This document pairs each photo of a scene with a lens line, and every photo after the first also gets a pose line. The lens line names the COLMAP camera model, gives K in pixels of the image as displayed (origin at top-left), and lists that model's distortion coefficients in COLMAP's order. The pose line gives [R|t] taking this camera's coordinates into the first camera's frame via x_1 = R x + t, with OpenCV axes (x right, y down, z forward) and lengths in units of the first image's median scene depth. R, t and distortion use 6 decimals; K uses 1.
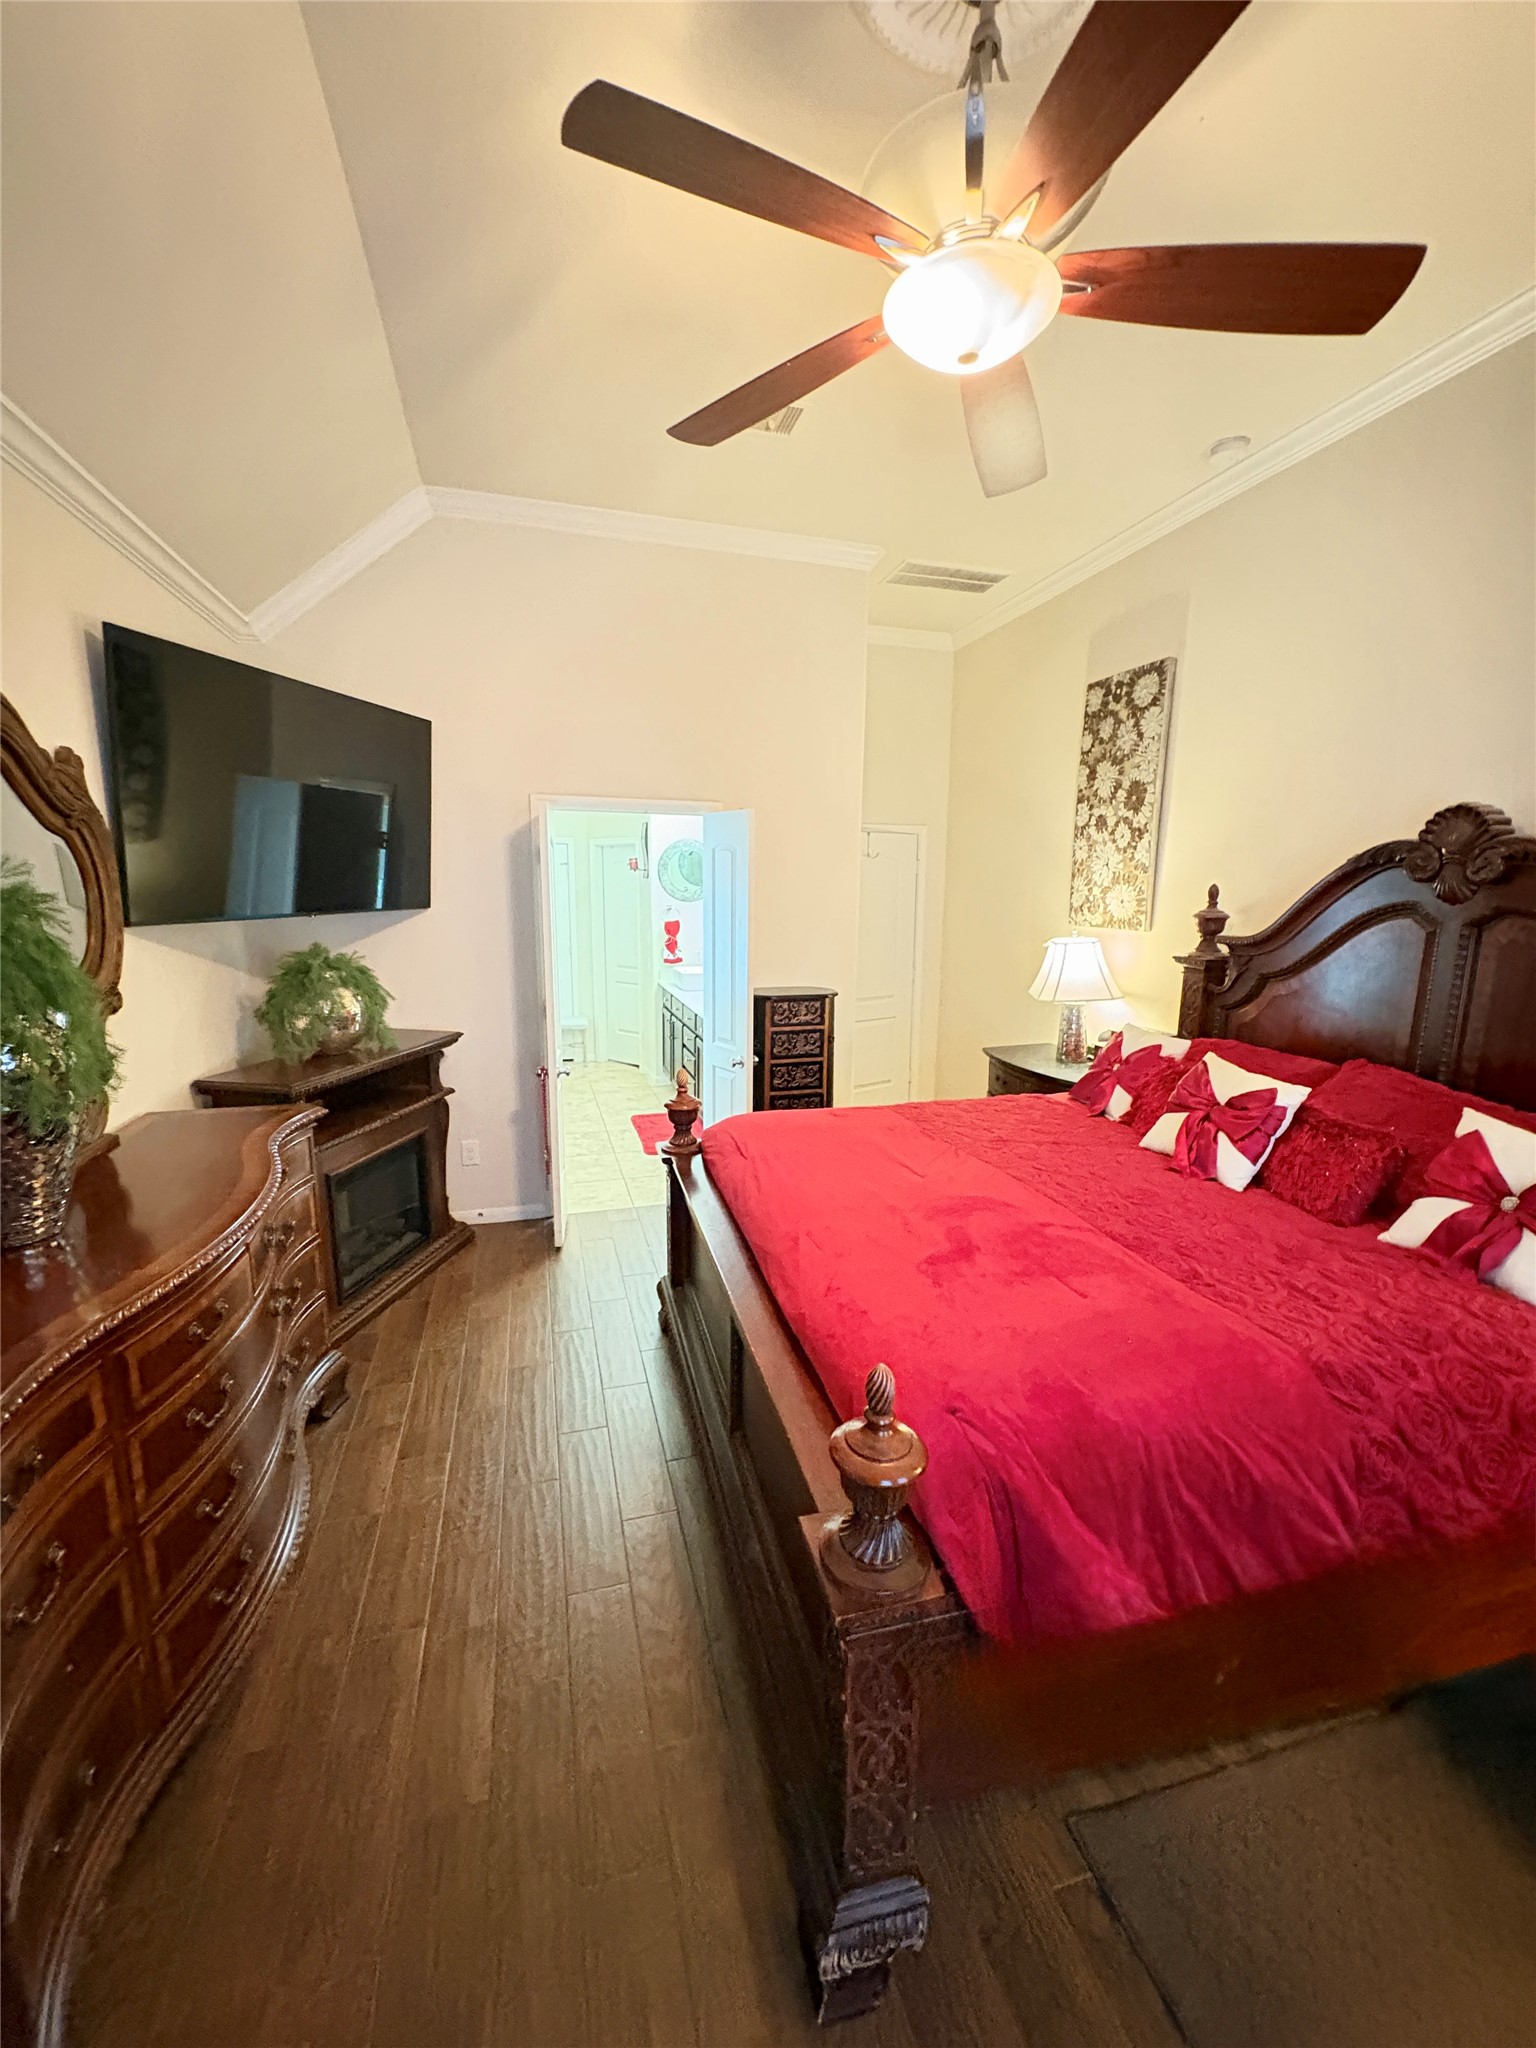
lens RADIAL K [[812.4, 0, 760.7], [0, 812.4, 1026.1], [0, 0, 1]] dist [-0.001125, 0.000170]
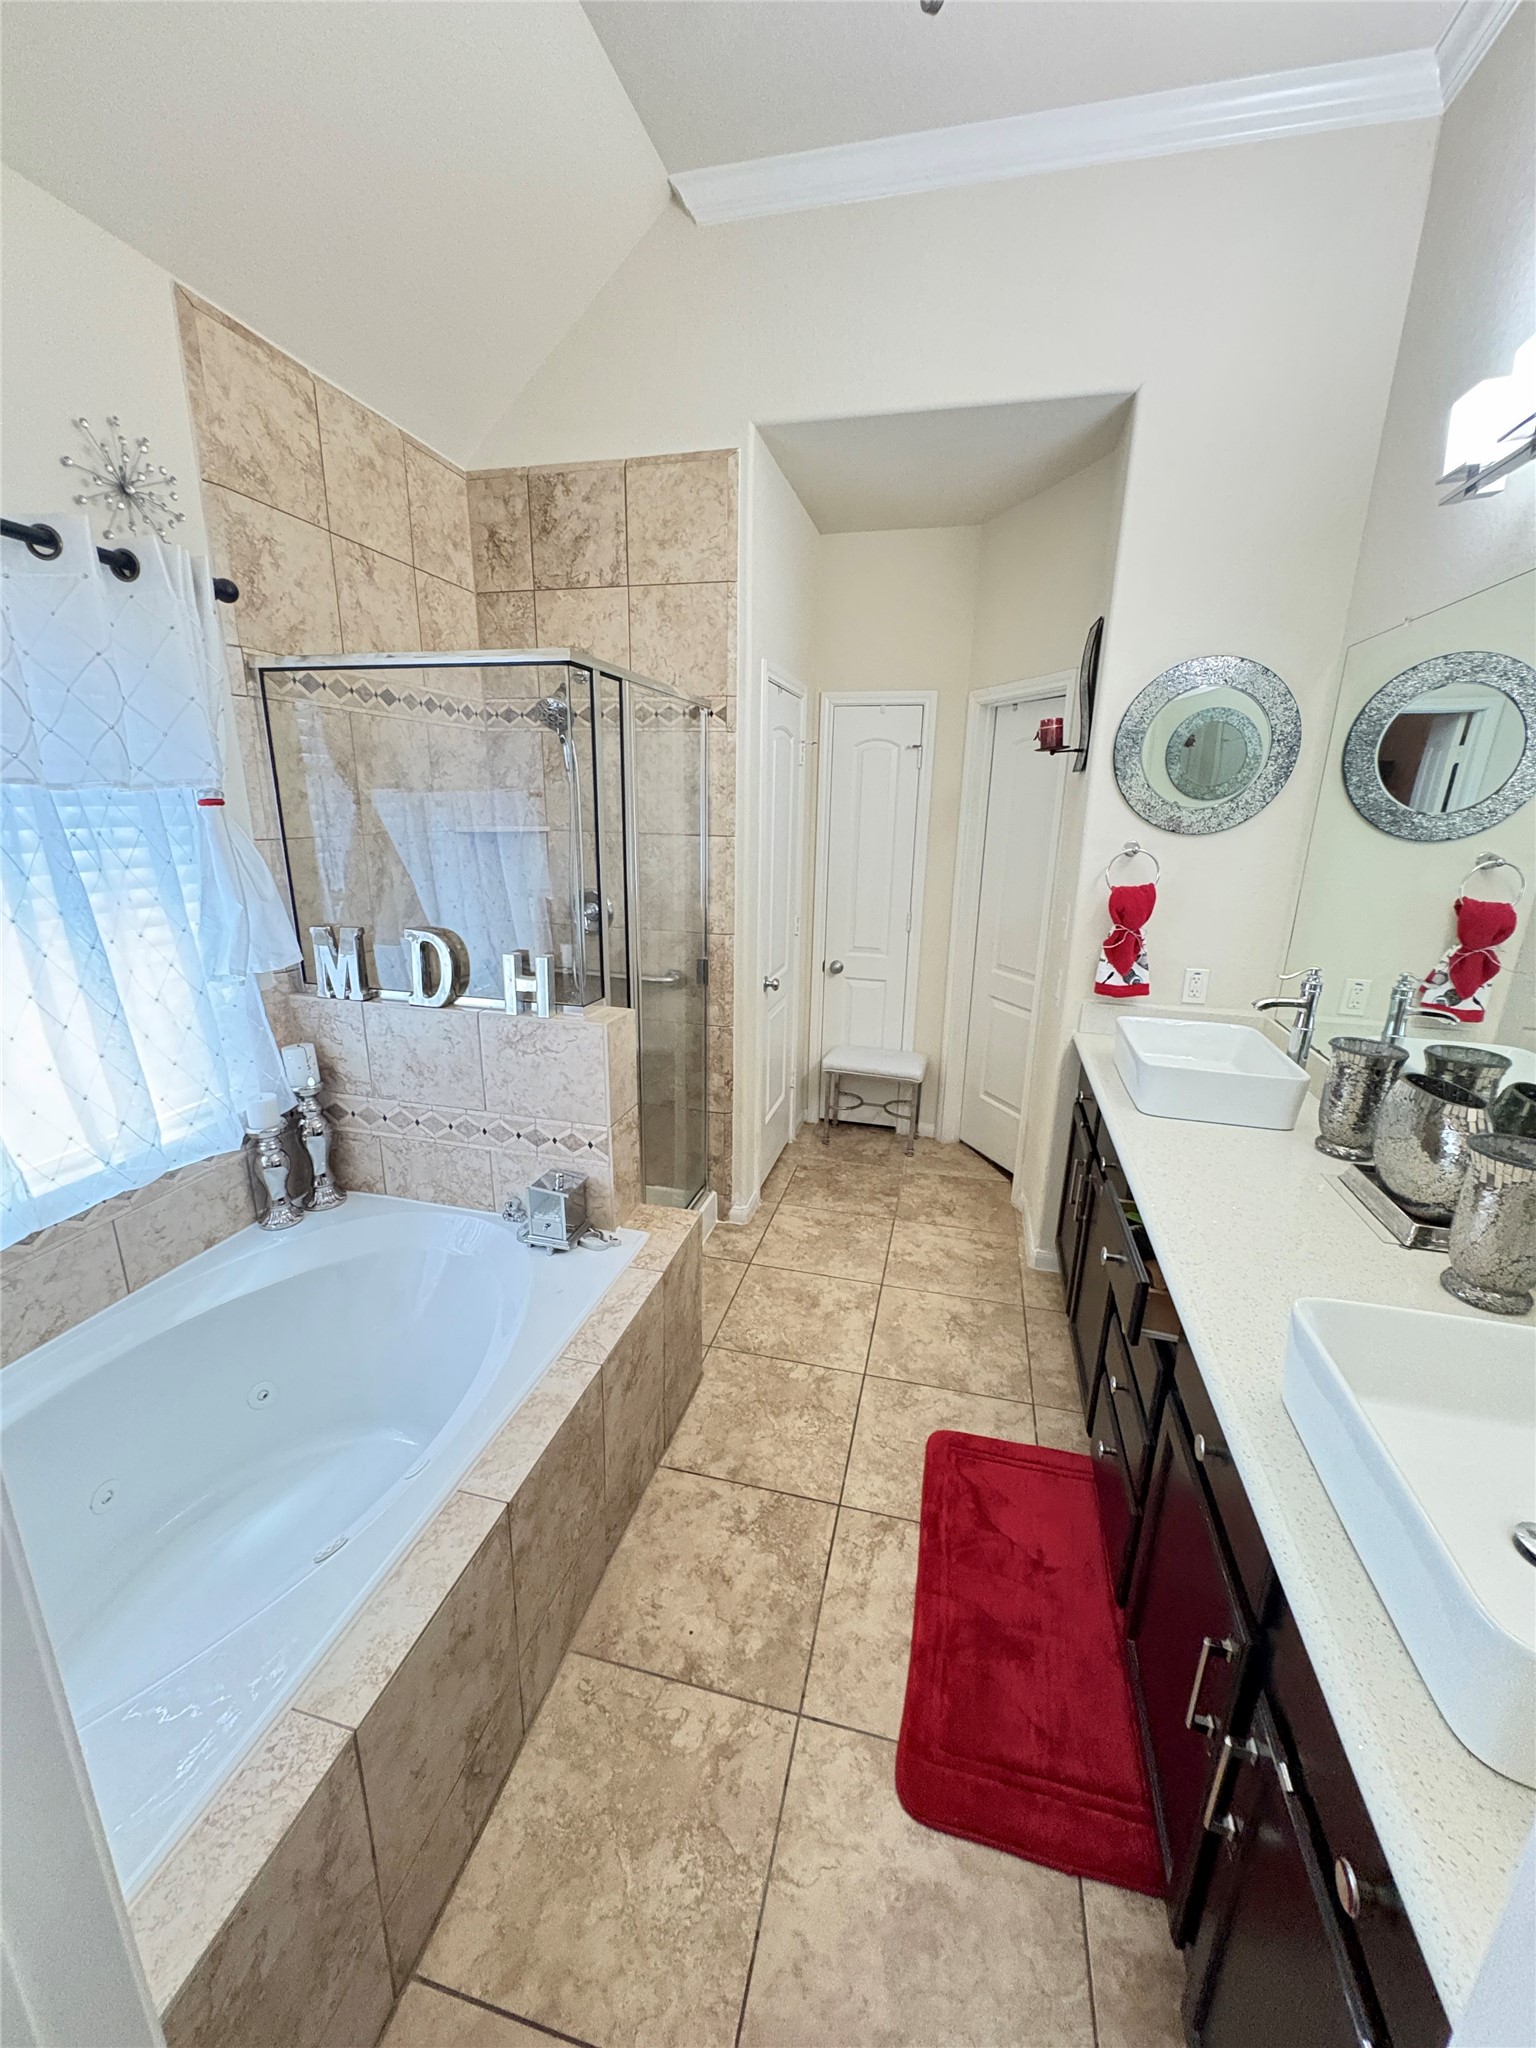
lens RADIAL K [[812.4, 0, 771.4], [0, 812.4, 1028.9], [0, 0, 1]] dist [-0.001125, 0.000170]
pose [[0.872312, 0.134444, -0.470102, -0.068665], [-0.090109, 0.989189, 0.115693, -0.089497], [0.480574, -0.058560, 0.874997, 0.582411]]
